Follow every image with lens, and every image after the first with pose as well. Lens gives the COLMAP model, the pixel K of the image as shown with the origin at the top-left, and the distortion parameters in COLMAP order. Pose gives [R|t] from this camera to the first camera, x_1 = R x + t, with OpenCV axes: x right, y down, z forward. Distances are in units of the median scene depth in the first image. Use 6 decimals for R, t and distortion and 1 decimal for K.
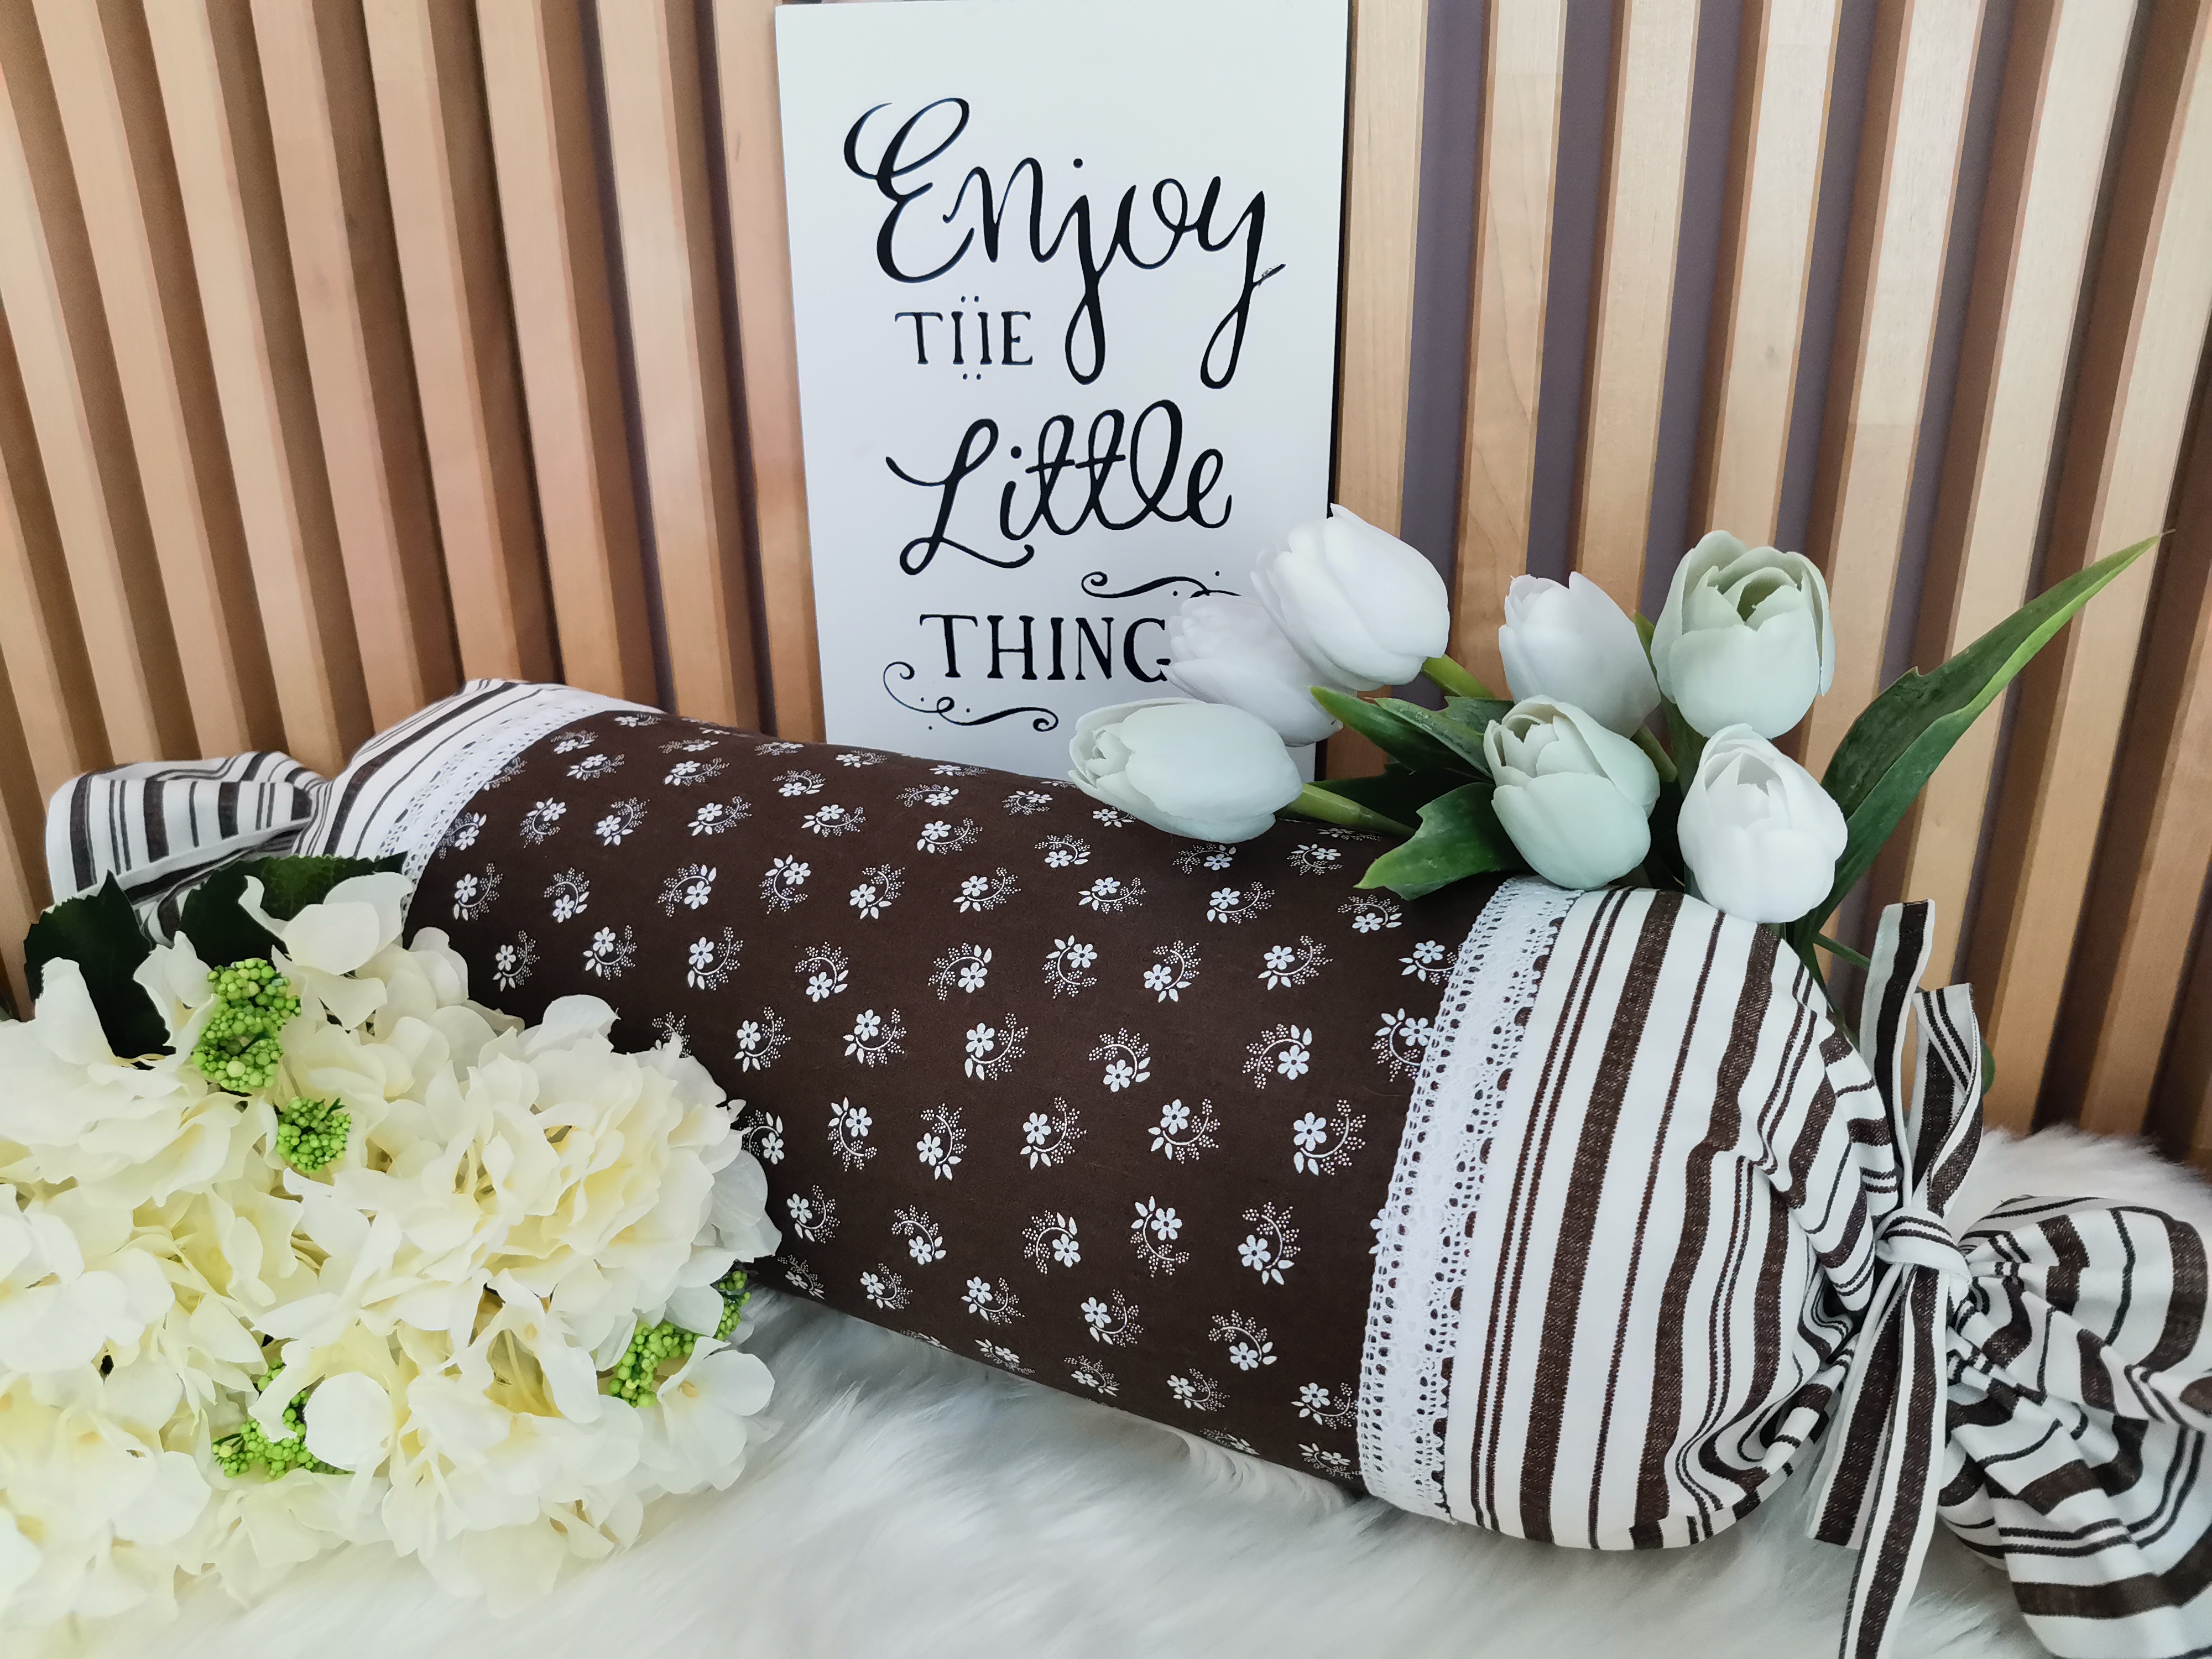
lens RADIAL K [[1654.0, 0, 1169.8], [0, 1654.0, 893.5], [0, 0, 1]] dist [-0.064553, -0.010781]
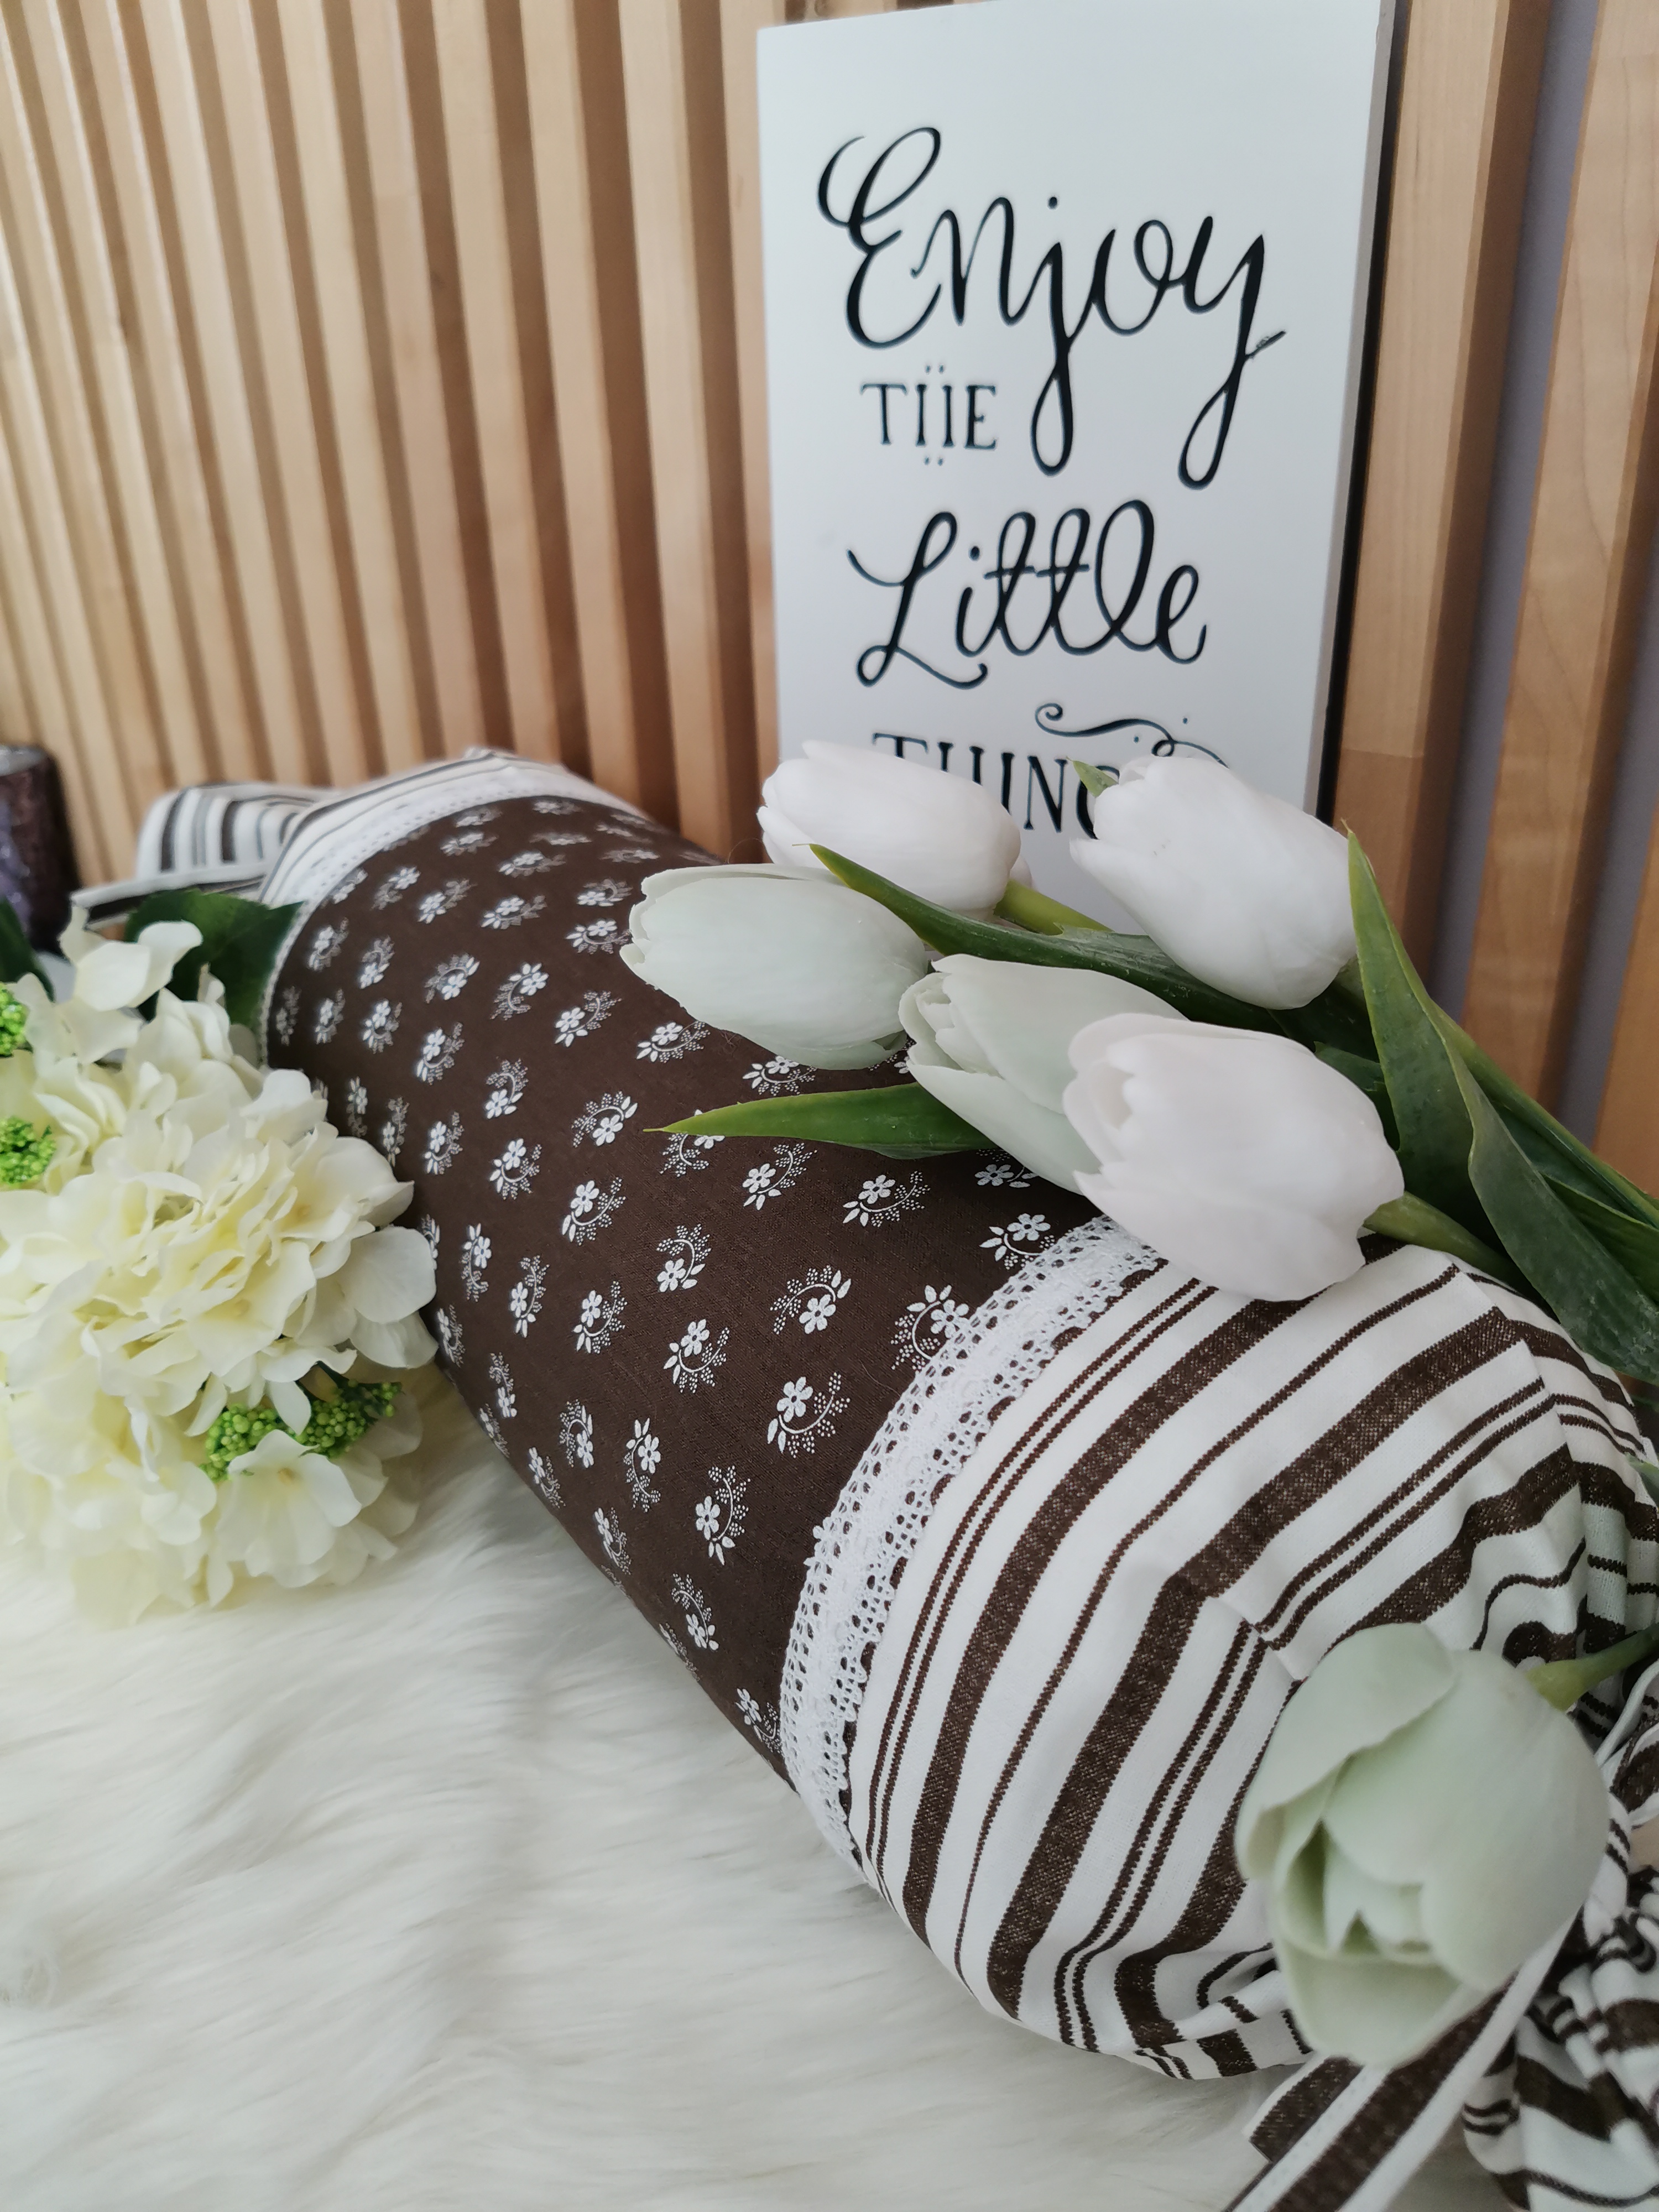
lens RADIAL K [[1764.8, 0, 749.6], [0, 1764.8, 1114.7], [0, 0, 1]] dist [-0.021598, -0.072535]
pose [[0.846079, 0.215190, -0.487692, 0.326566], [-0.188290, 0.976565, 0.104243, -0.058158], [0.498695, 0.003630, 0.866770, 0.156462]]
